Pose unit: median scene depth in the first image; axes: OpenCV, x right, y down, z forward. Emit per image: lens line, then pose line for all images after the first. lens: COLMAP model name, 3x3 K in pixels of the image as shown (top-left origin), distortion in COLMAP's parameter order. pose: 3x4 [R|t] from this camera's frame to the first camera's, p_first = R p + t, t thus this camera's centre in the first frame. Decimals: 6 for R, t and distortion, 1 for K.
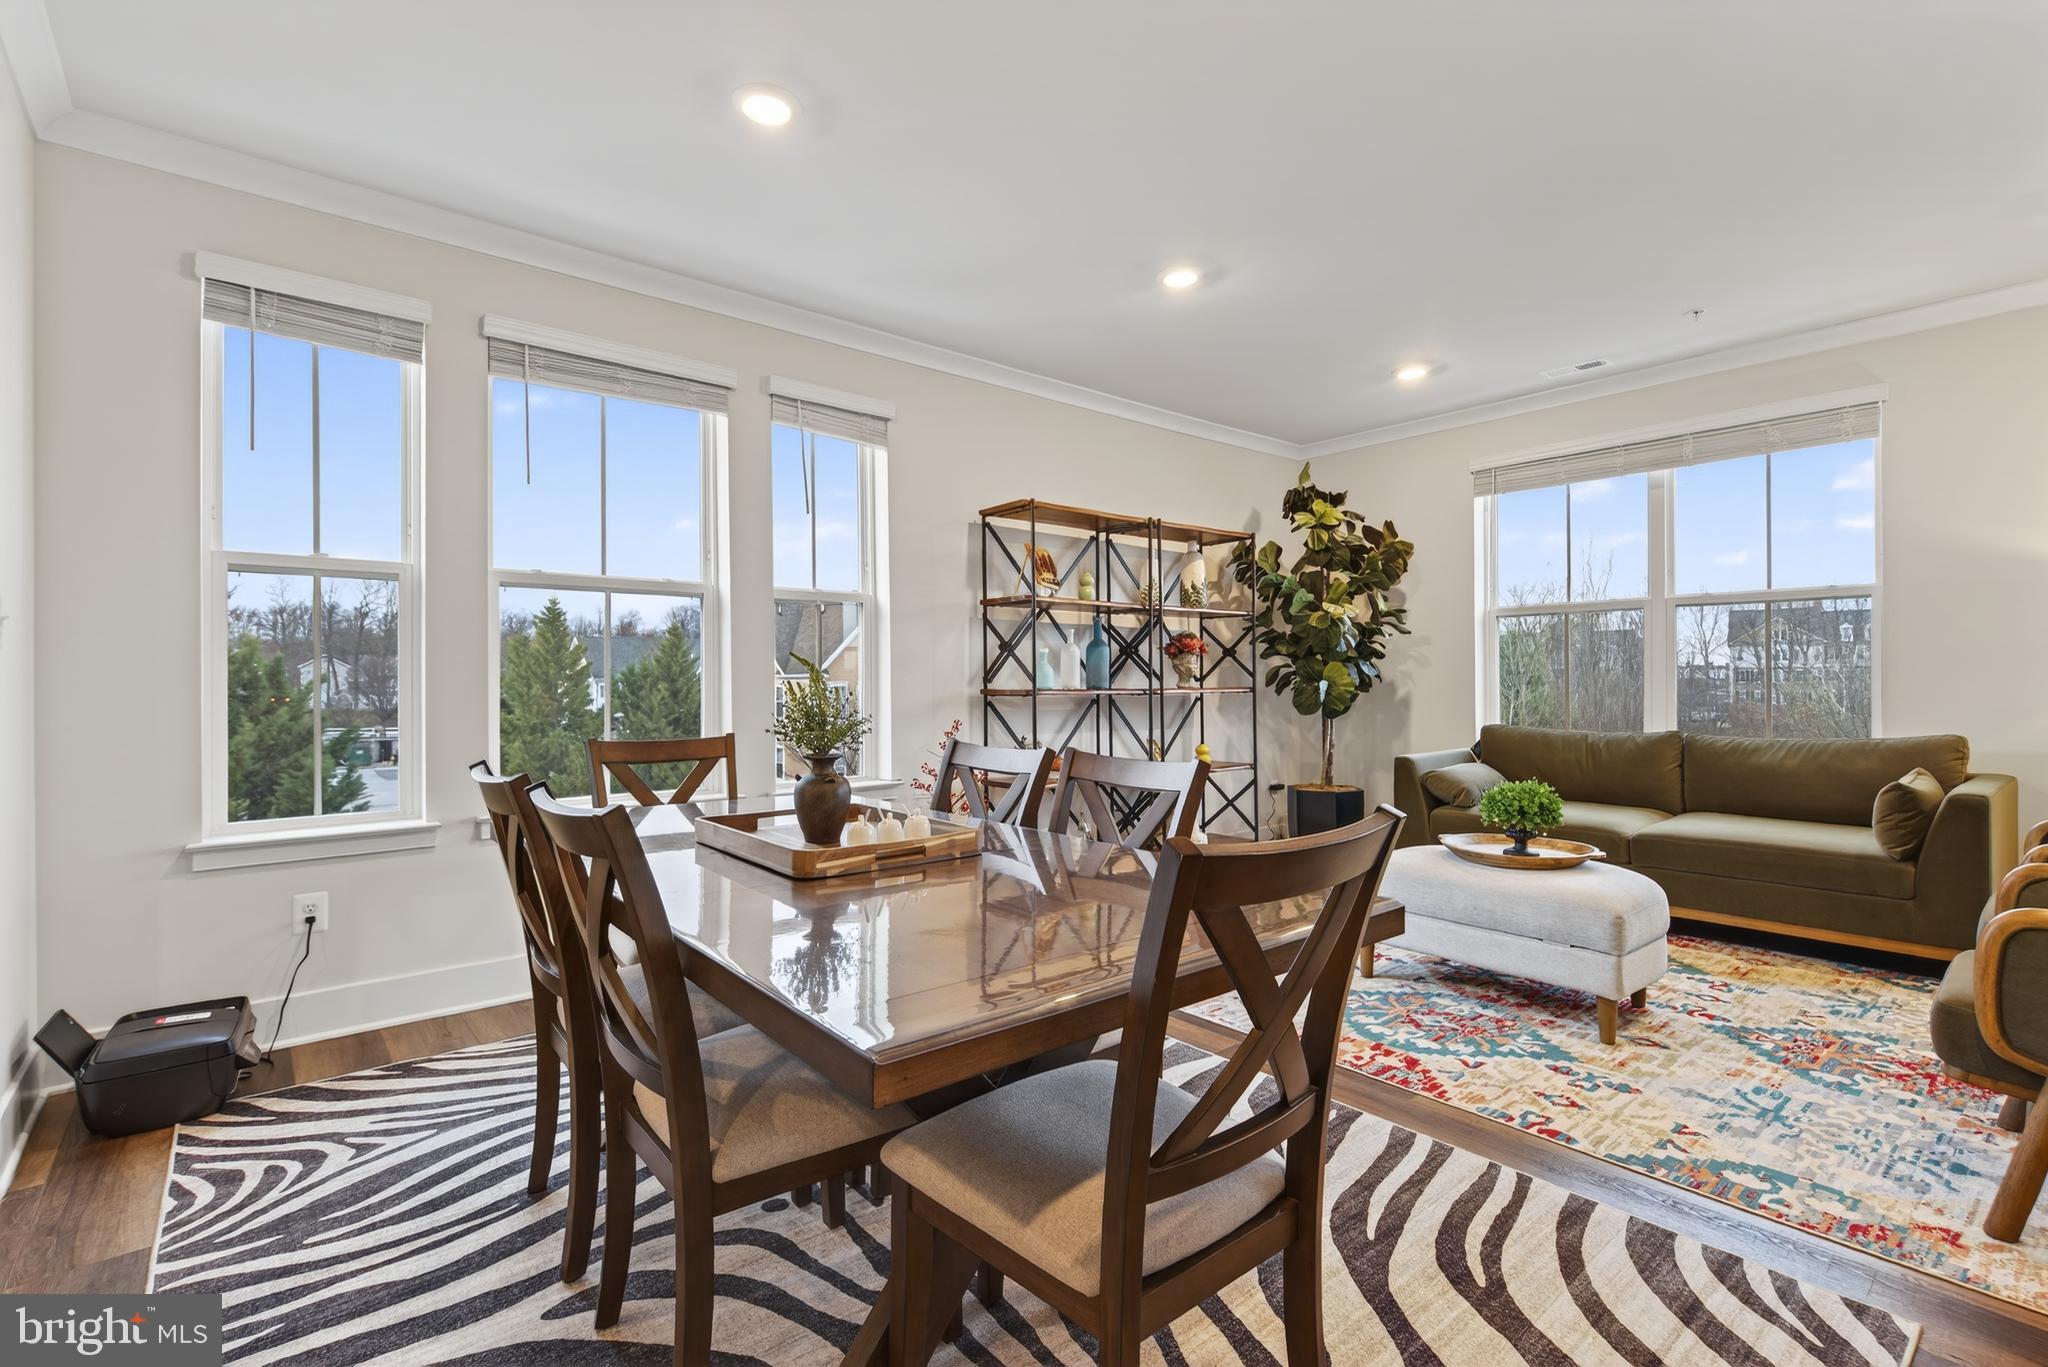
lens RADIAL K [[943.0, 0, 1024.0], [0, 943.0, 683.5], [0, 0, 1]] dist [0.001200, -0.000880]
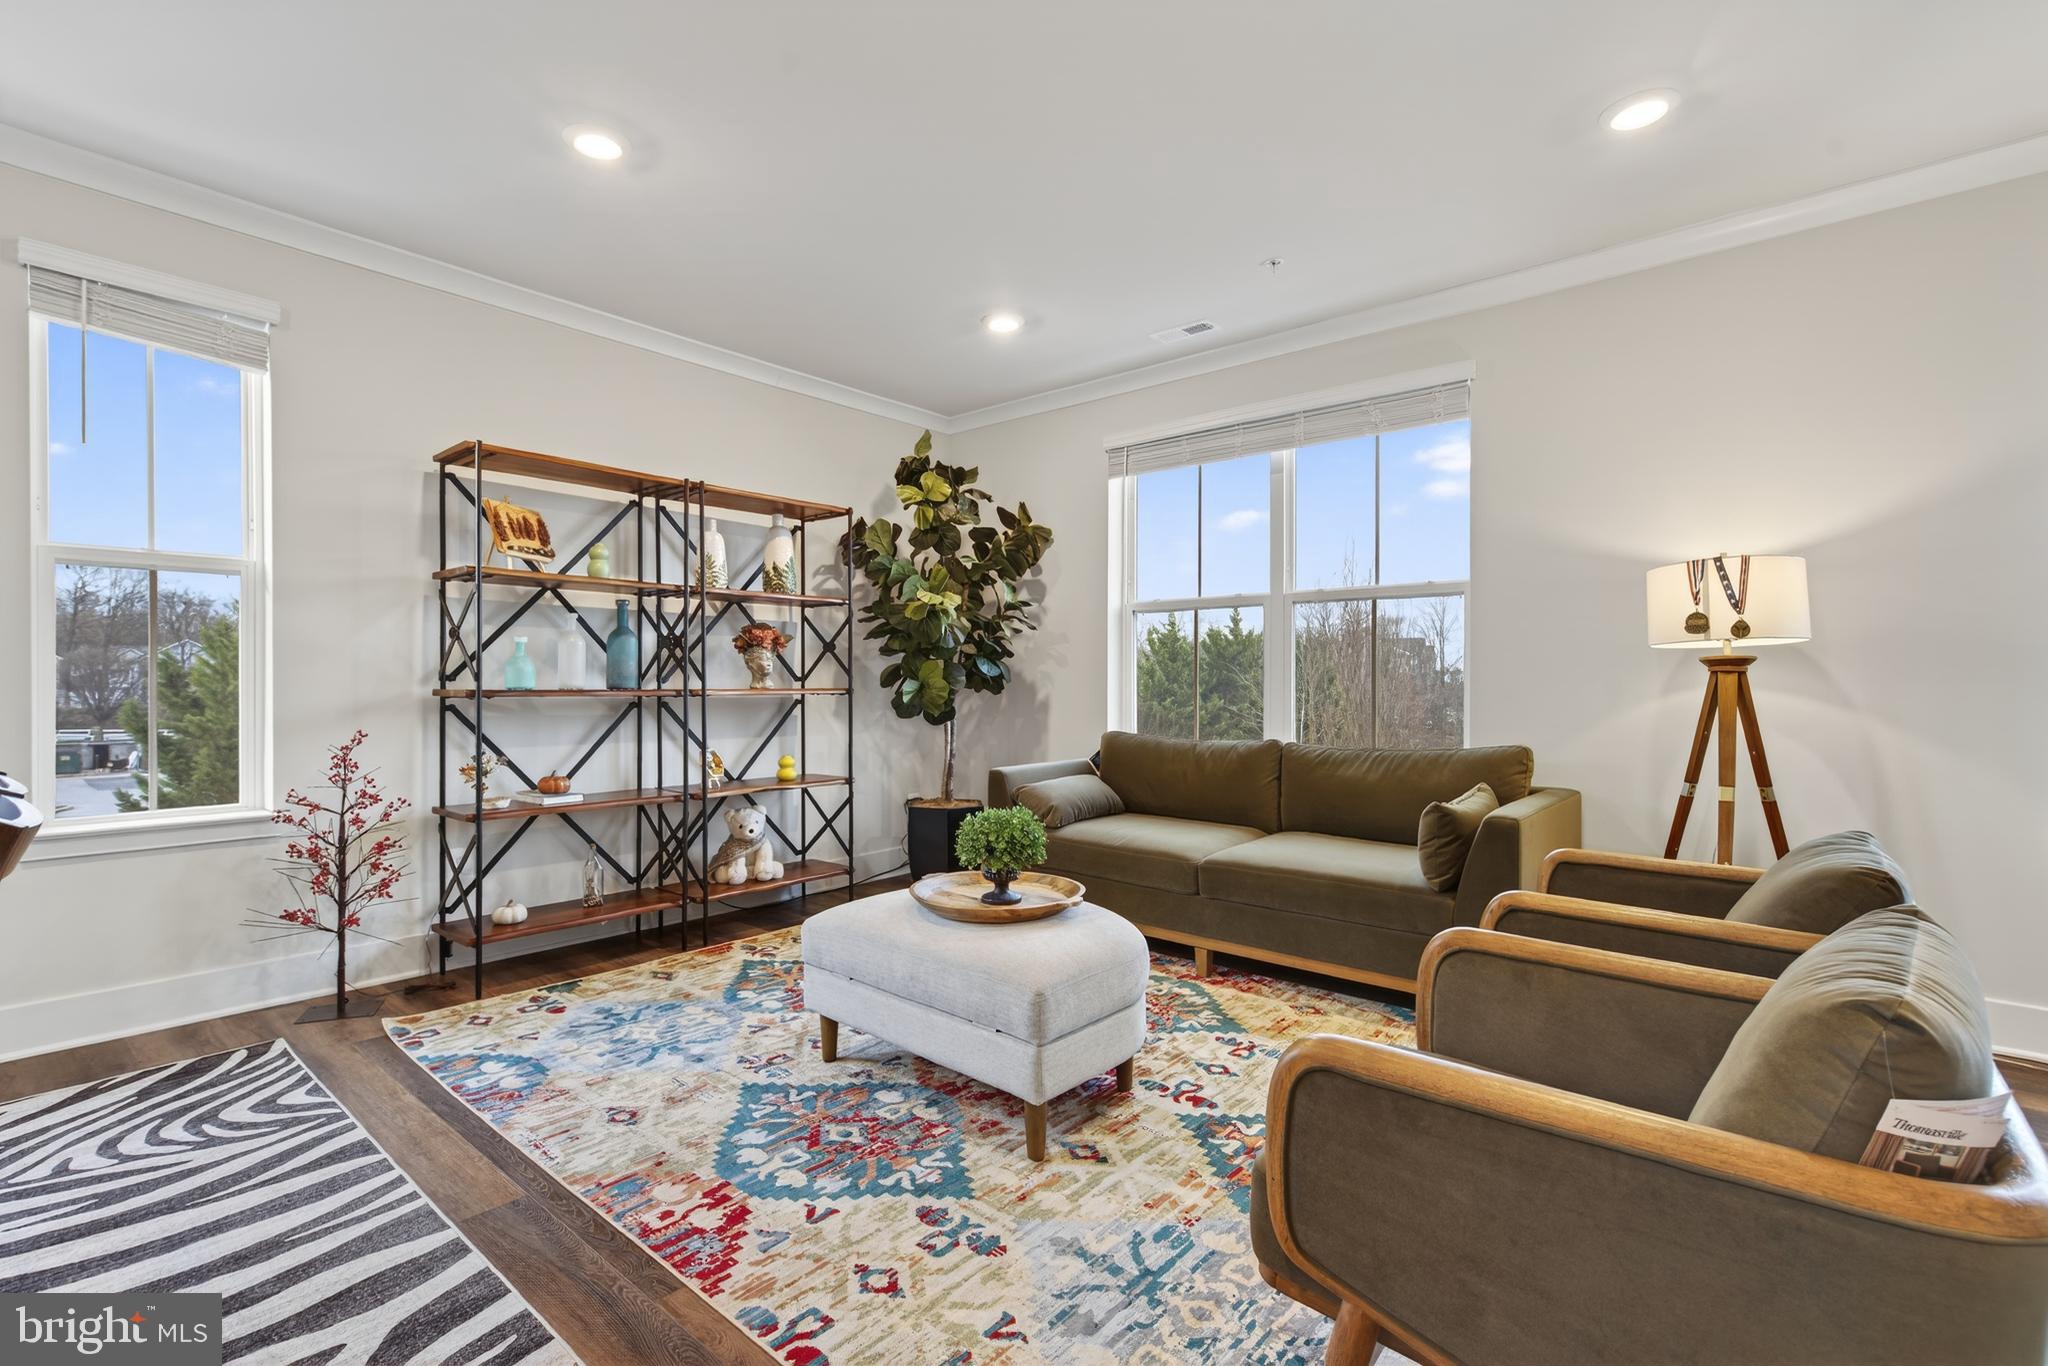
lens RADIAL K [[943.0, 0, 1024.0], [0, 943.0, 683.0], [0, 0, 1]] dist [0.001200, -0.000880]
pose [[0.984758, 0.007814, 0.173757, 0.300421], [-0.007506, 0.999969, -0.002428, 0.000224], [-0.173770, 0.001087, 0.984786, 0.159977]]
